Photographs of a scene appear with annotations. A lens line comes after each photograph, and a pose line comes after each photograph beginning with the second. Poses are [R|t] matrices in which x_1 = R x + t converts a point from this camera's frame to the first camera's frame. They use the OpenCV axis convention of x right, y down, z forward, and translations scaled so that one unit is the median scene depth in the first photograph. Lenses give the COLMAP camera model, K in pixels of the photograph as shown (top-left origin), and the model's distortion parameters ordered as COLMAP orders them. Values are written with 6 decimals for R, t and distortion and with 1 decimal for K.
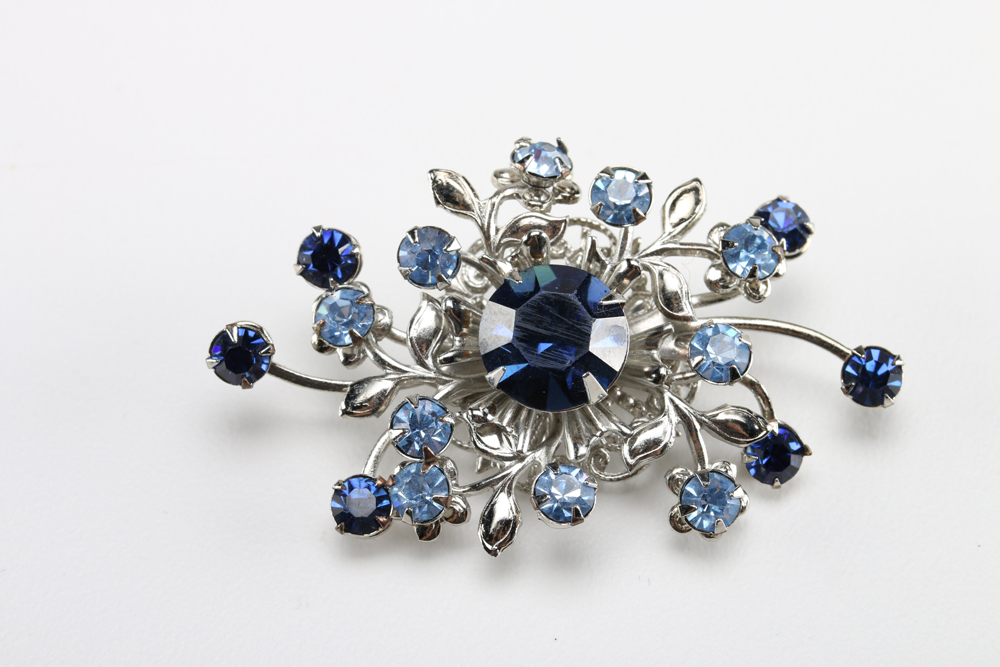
lens RADIAL K [[2803.5, 0, 498.4], [0, 2803.5, 334.1], [0, 0, 1]] dist [-0.073904, 0.000000]
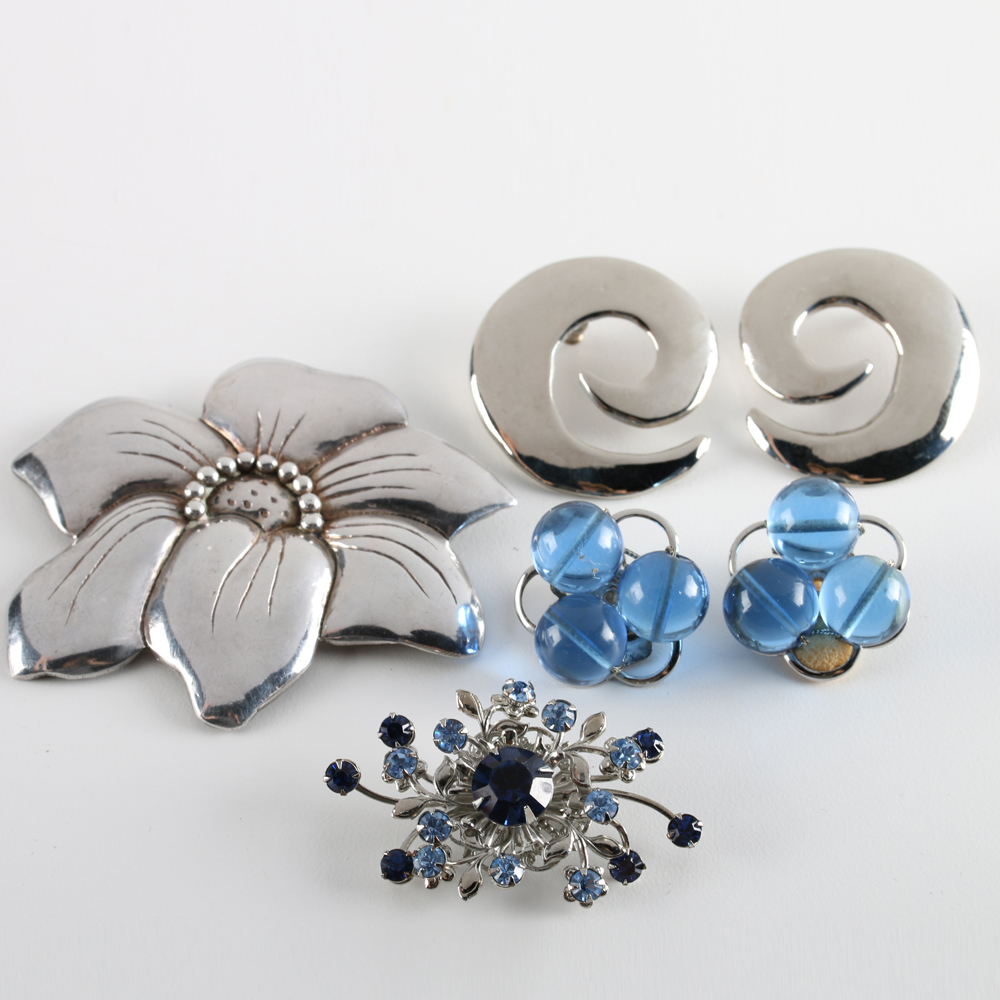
lens RADIAL K [[3534.7, 0, 499.8], [0, 3534.7, 500.4], [0, 0, 1]] dist [-0.182317, 0.000000]
pose [[0.992087, 0.114717, -0.051020, 0.107010], [-0.121066, 0.981740, -0.146729, 0.155837], [0.033256, 0.151745, 0.987860, -1.301059]]
